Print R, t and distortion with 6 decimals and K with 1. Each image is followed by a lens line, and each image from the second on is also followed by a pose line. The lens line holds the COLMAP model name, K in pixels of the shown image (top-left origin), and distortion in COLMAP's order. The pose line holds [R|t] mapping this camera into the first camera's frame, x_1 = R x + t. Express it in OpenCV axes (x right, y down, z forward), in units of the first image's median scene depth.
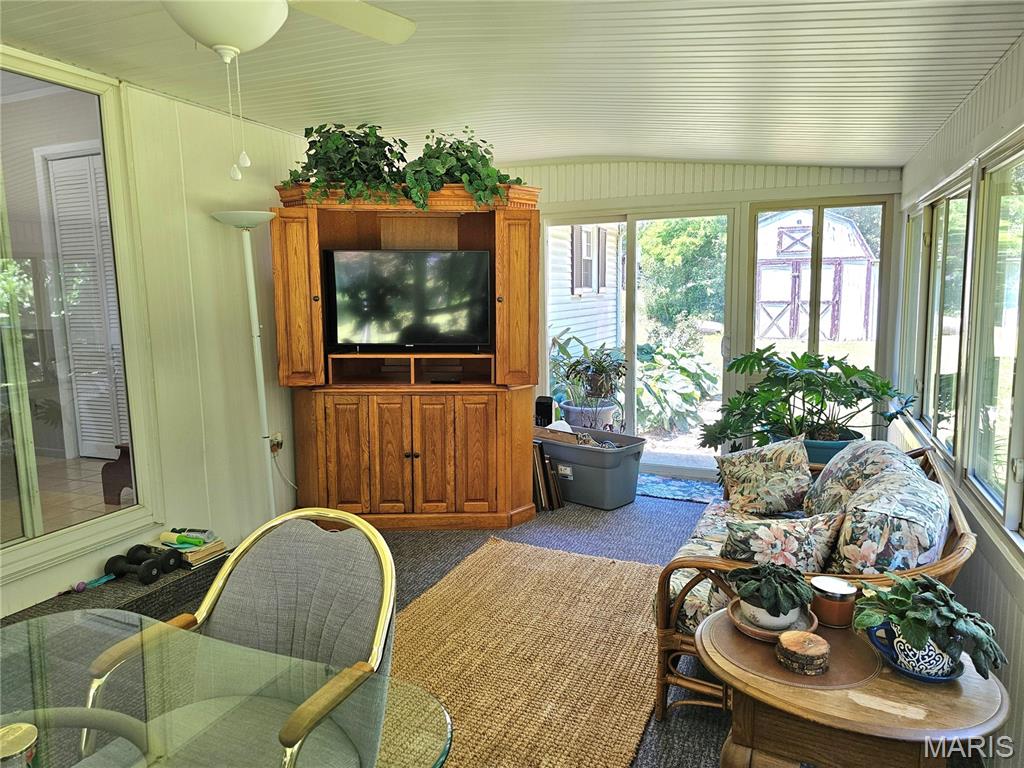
lens RADIAL K [[690.4, 0, 506.3], [0, 690.4, 377.4], [0, 0, 1]] dist [0.057638, -0.057171]
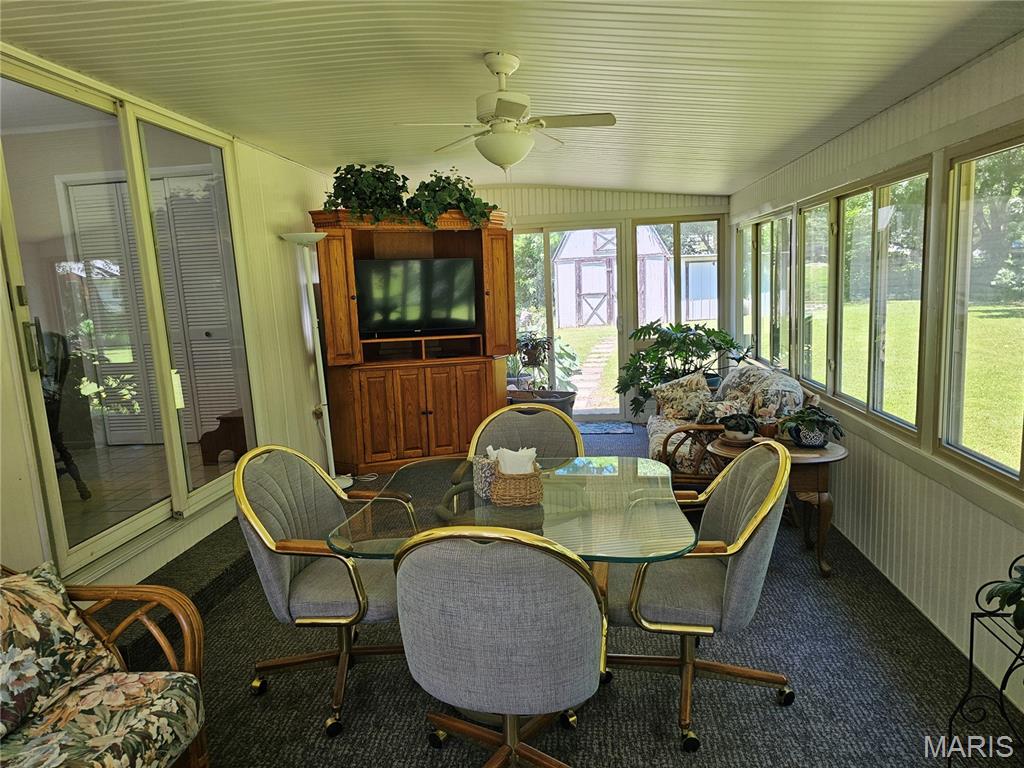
lens RADIAL K [[687.7, 0, 506.6], [0, 687.7, 384.8], [0, 0, 1]] dist [0.073614, -0.078192]
pose [[0.960489, -0.071830, 0.268890, -0.343955], [0.069051, 0.997417, 0.019792, 0.043489], [-0.269617, -0.000443, 0.962968, -0.323946]]
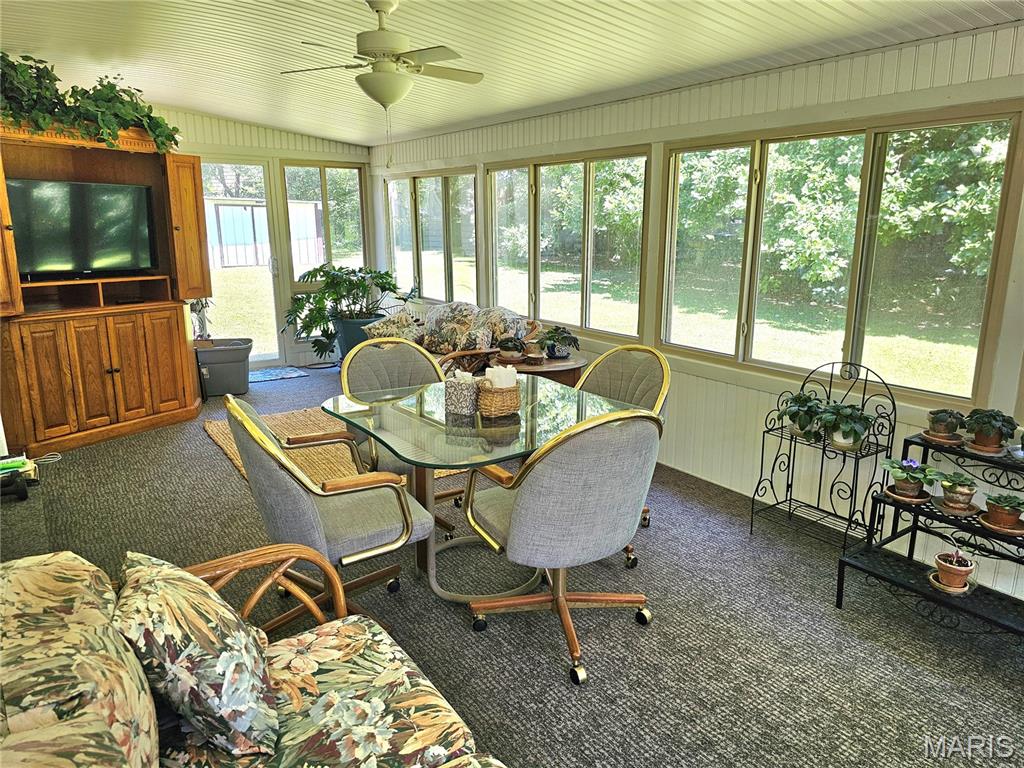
lens RADIAL K [[690.4, 0, 506.3], [0, 690.4, 377.4], [0, 0, 1]] dist [0.057638, -0.057171]
pose [[0.541617, -0.174581, 0.822297, -0.722992], [0.099390, 0.984635, 0.143582, 0.024446], [-0.834729, 0.003962, 0.550646, -0.149156]]
